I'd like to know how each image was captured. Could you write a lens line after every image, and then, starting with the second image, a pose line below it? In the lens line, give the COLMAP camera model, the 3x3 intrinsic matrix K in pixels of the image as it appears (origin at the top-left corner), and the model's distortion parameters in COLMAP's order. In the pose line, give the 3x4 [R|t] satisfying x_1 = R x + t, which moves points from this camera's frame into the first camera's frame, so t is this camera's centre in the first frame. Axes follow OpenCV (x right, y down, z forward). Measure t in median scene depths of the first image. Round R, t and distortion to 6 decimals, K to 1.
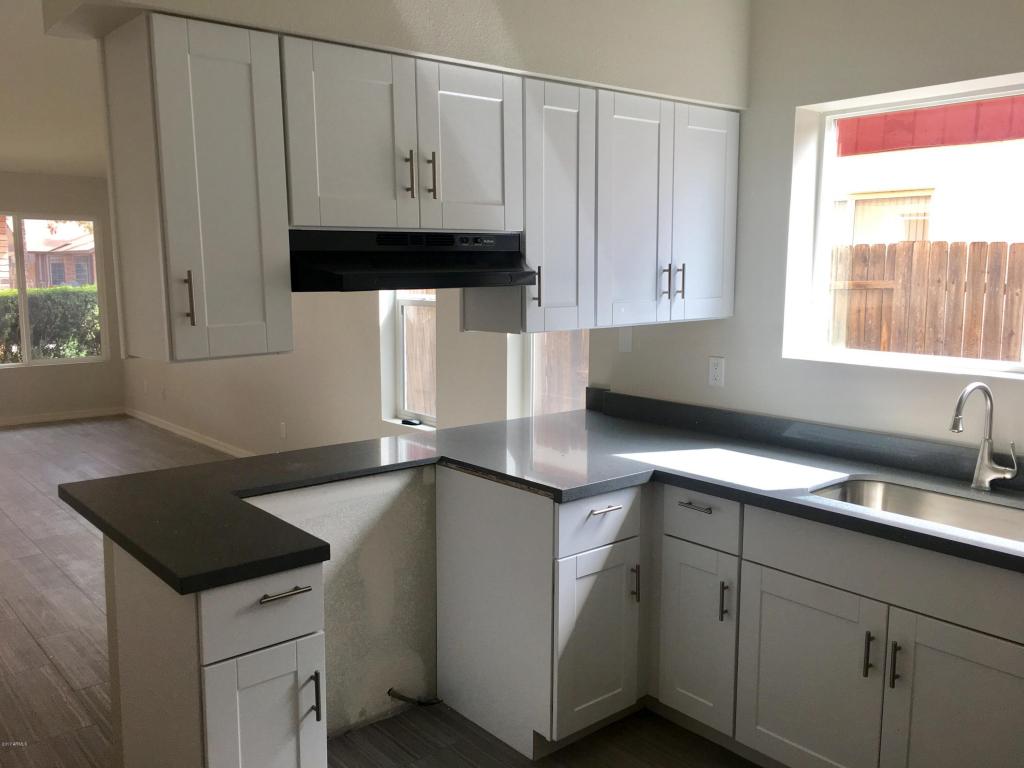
lens RADIAL K [[873.8, 0, 509.9], [0, 873.8, 387.0], [0, 0, 1]] dist [0.072603, -0.003843]
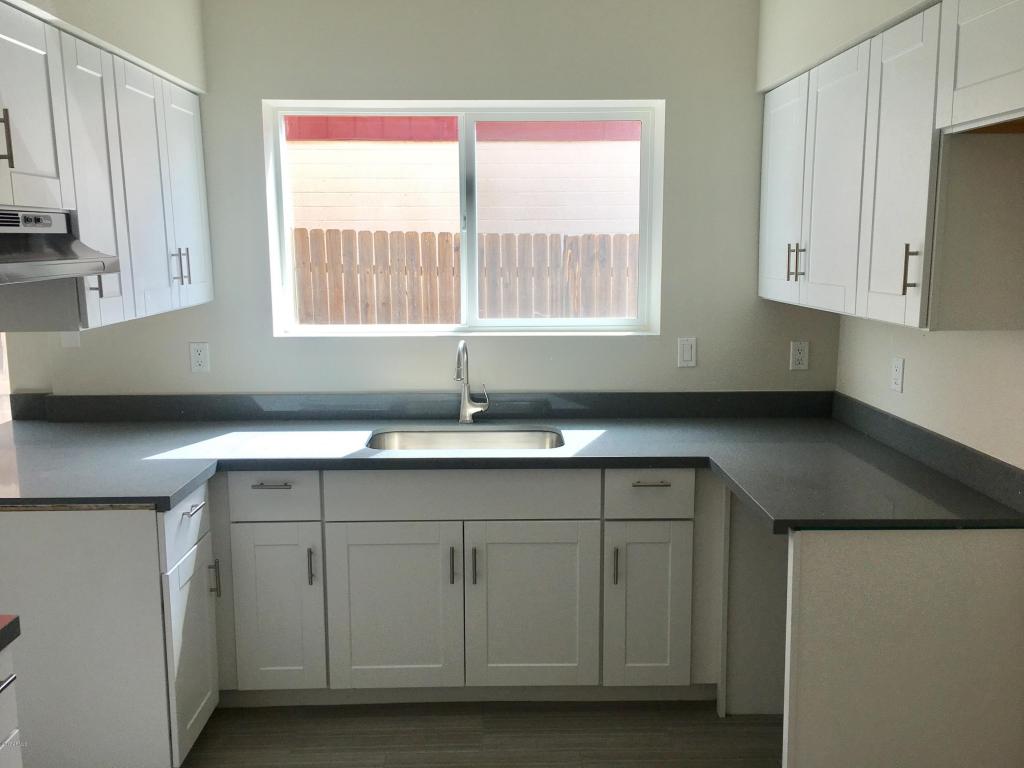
lens RADIAL K [[893.8, 0, 512.3], [0, 893.8, 384.0], [0, 0, 1]] dist [0.056334, -0.003859]
pose [[0.627913, -0.123971, 0.768347, -0.387340], [0.112566, 0.991318, 0.067955, -0.020287], [-0.770100, 0.043820, 0.636416, 0.105950]]
